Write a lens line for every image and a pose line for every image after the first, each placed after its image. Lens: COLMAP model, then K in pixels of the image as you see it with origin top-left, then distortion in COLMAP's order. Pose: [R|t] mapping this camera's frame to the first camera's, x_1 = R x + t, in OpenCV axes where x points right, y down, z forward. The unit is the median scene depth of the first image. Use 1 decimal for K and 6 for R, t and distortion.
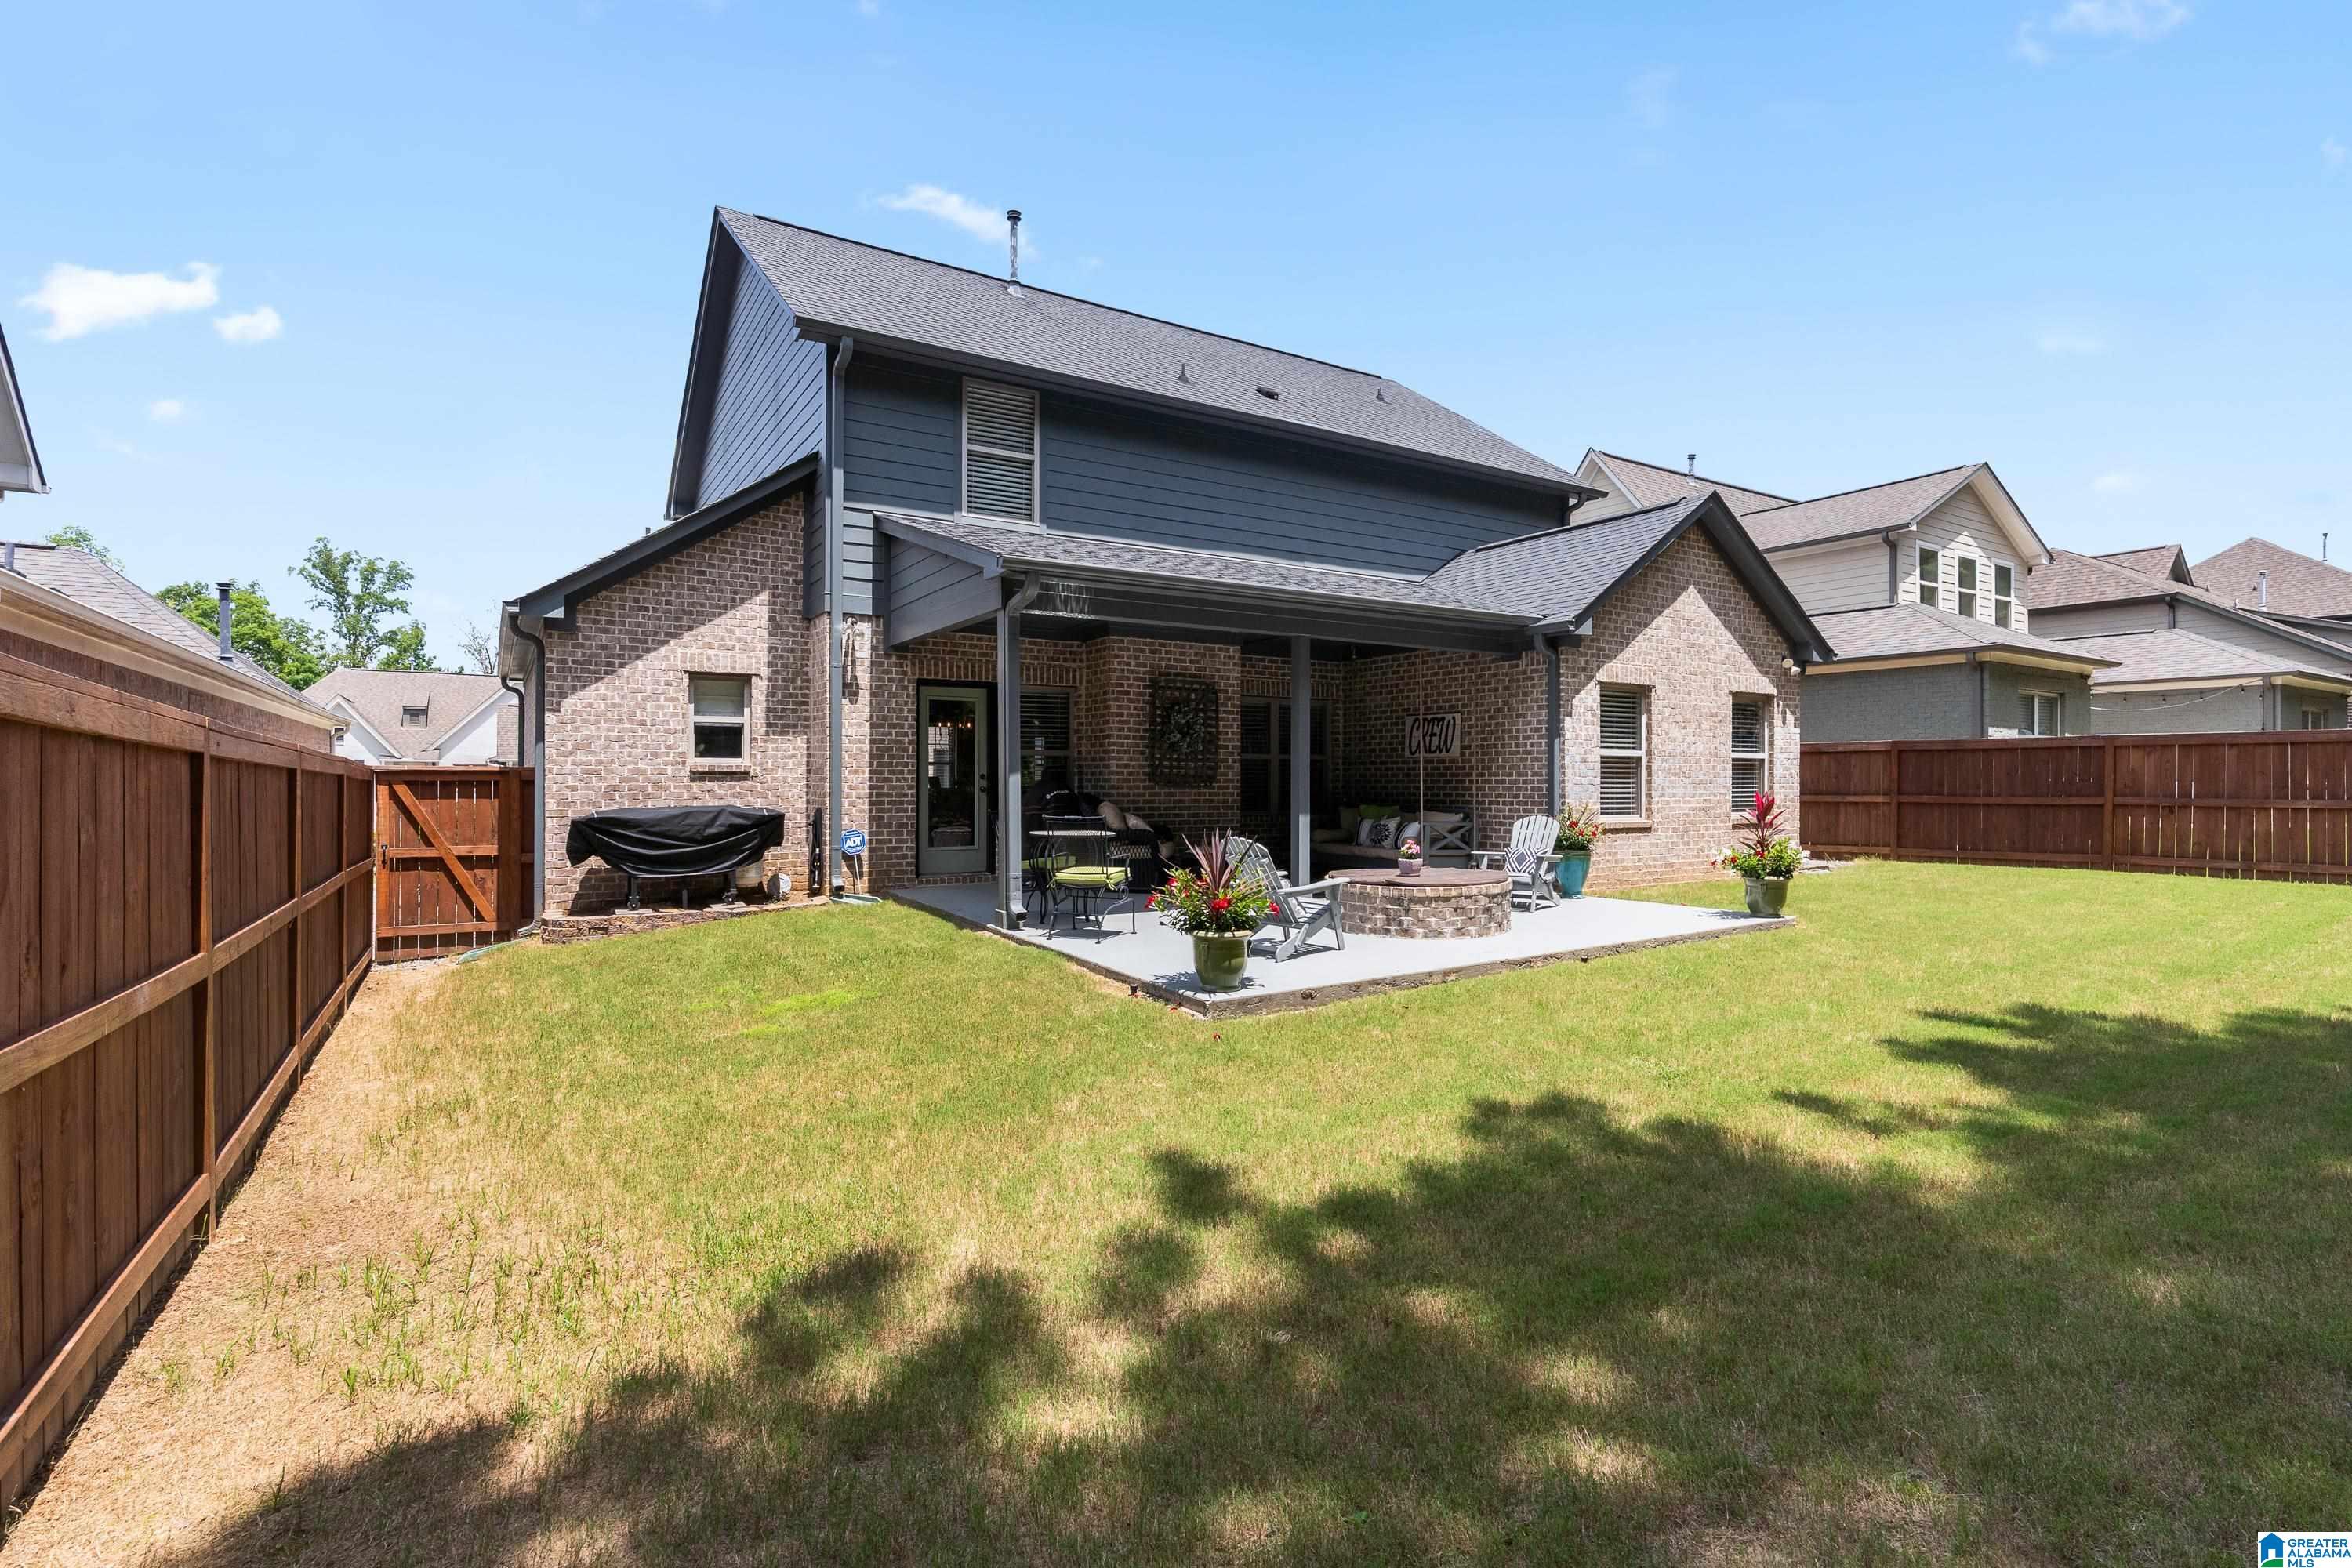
lens RADIAL K [[1109.8, 0, 1176.0], [0, 1109.8, 784.0], [0, 0, 1]] dist [-0.000445, -0.000029]
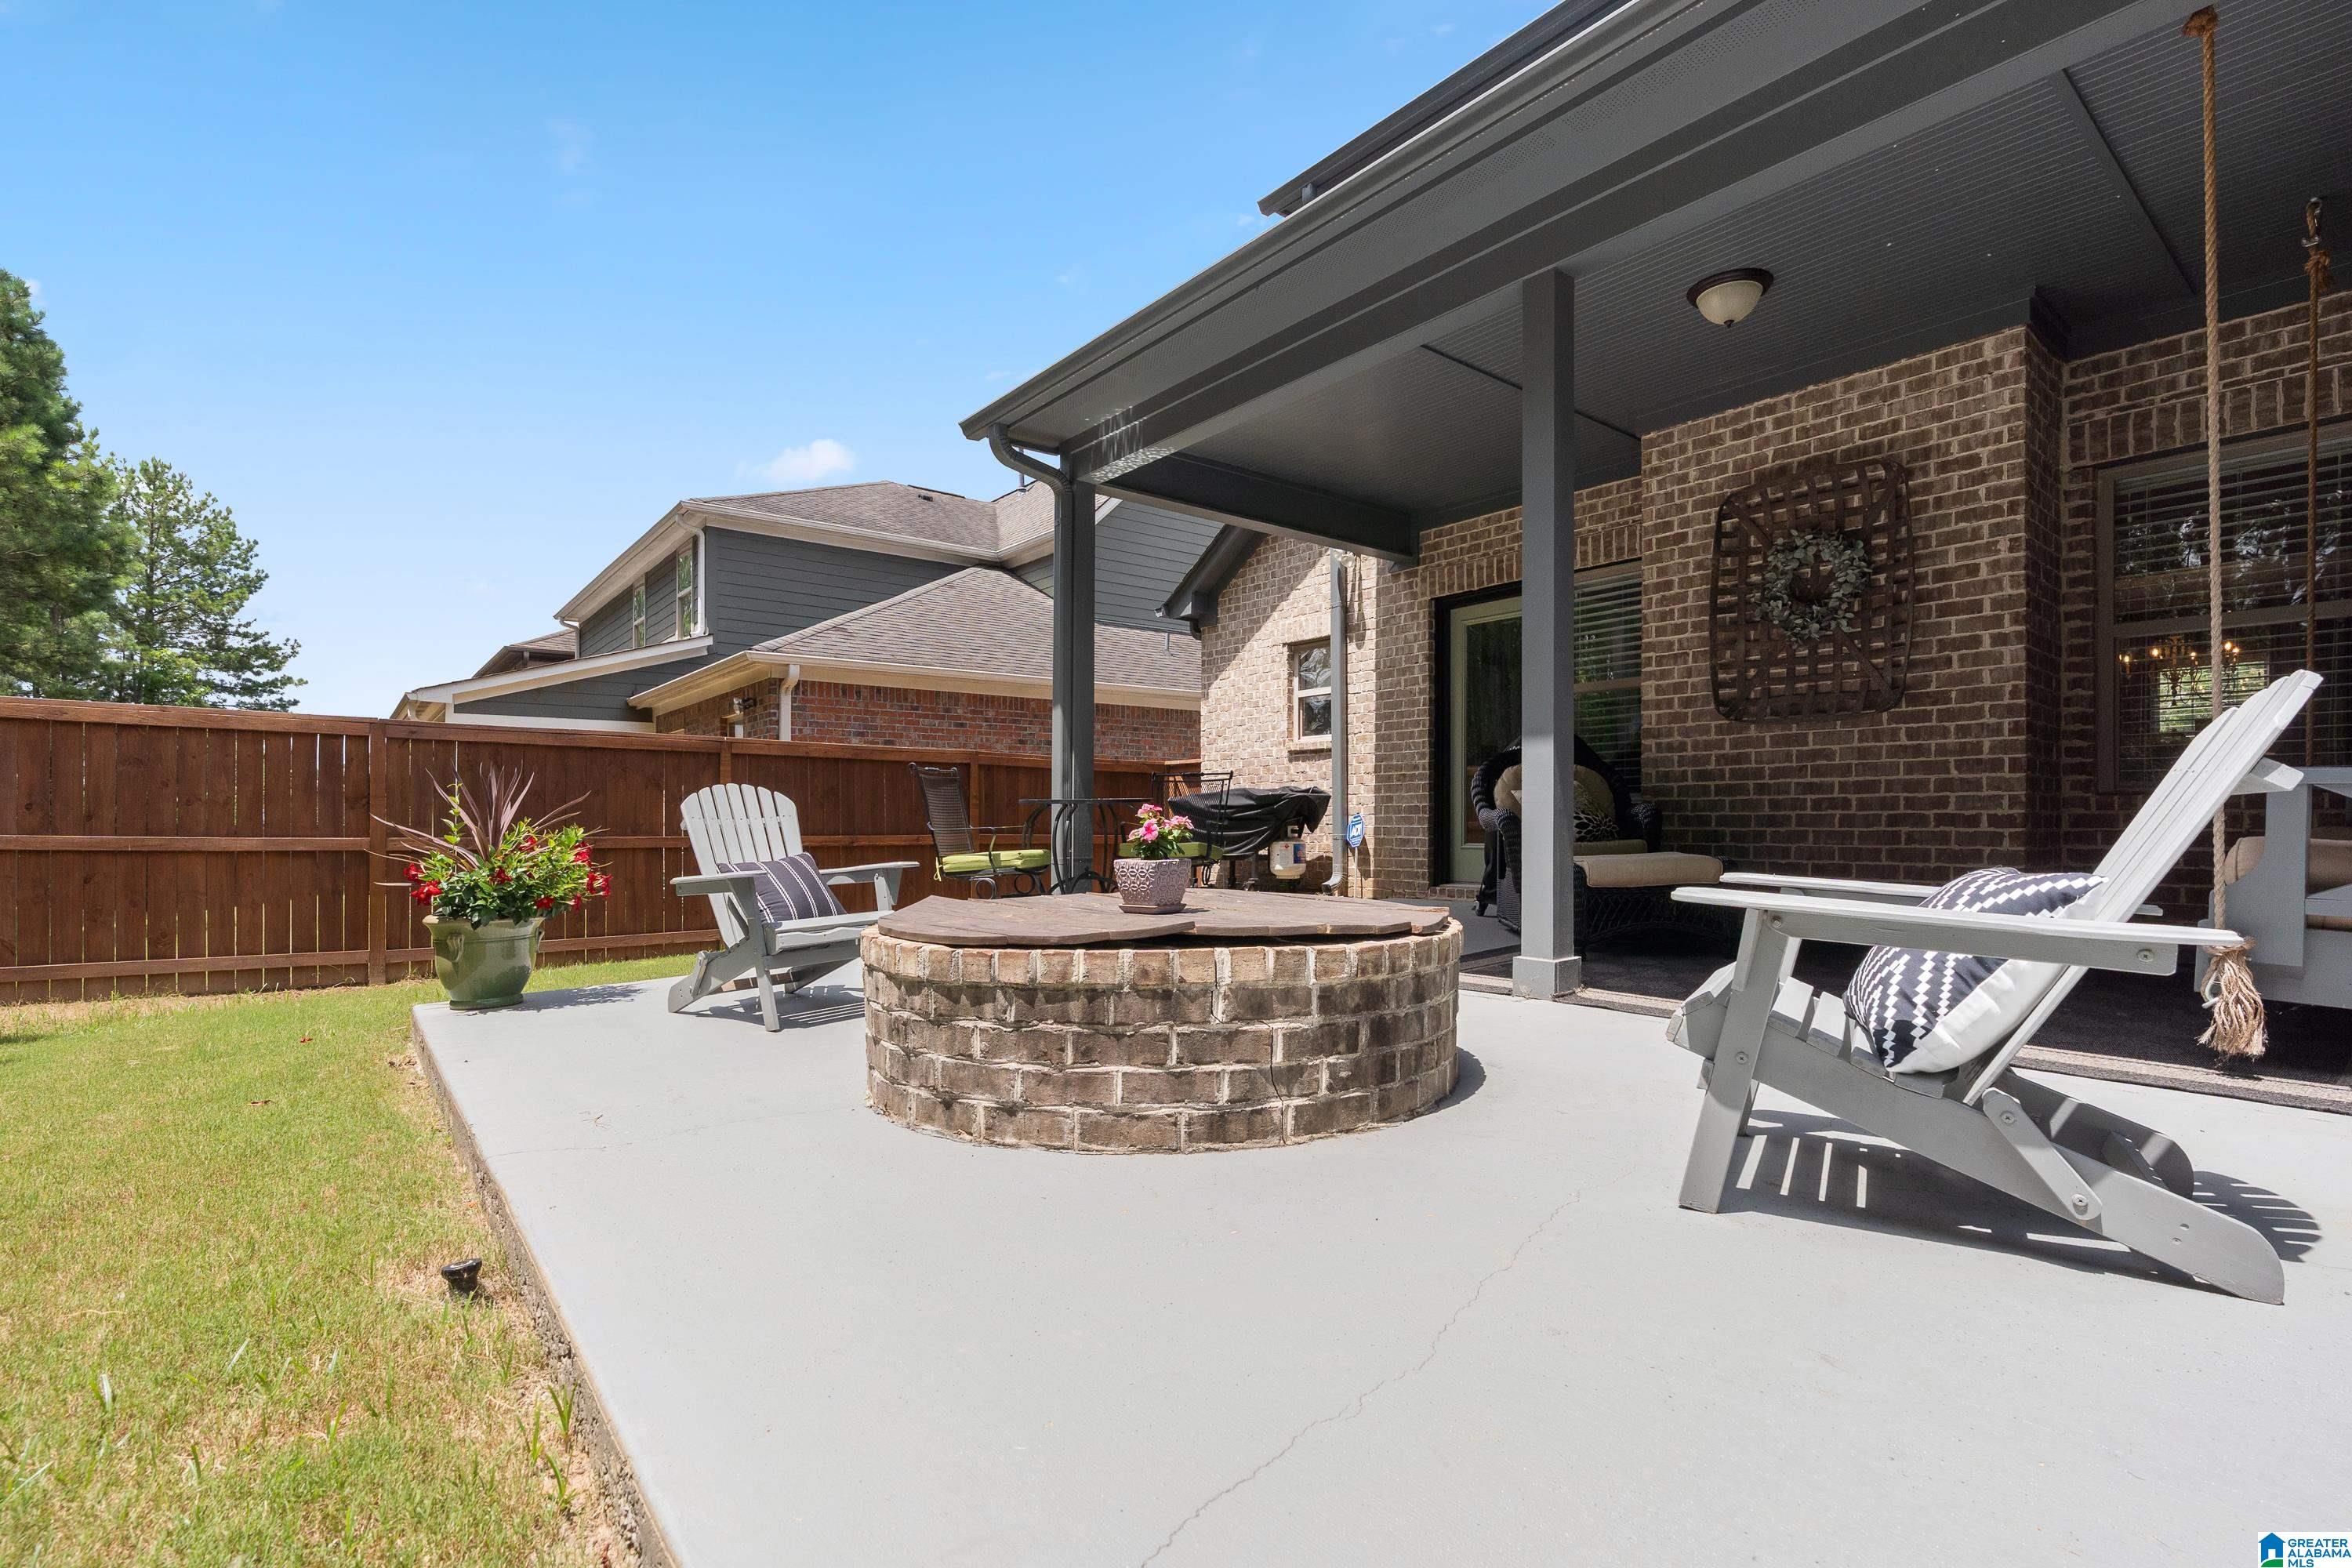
lens RADIAL K [[1070.1, 0, 1176.0], [0, 1070.1, 784.0], [0, 0, 1]] dist [-0.000178, -0.000078]
pose [[0.125238, -0.032931, -0.991580, 0.421048], [0.001712, 0.999455, -0.032977, 0.043994], [0.992125, 0.002432, 0.125226, 0.777867]]
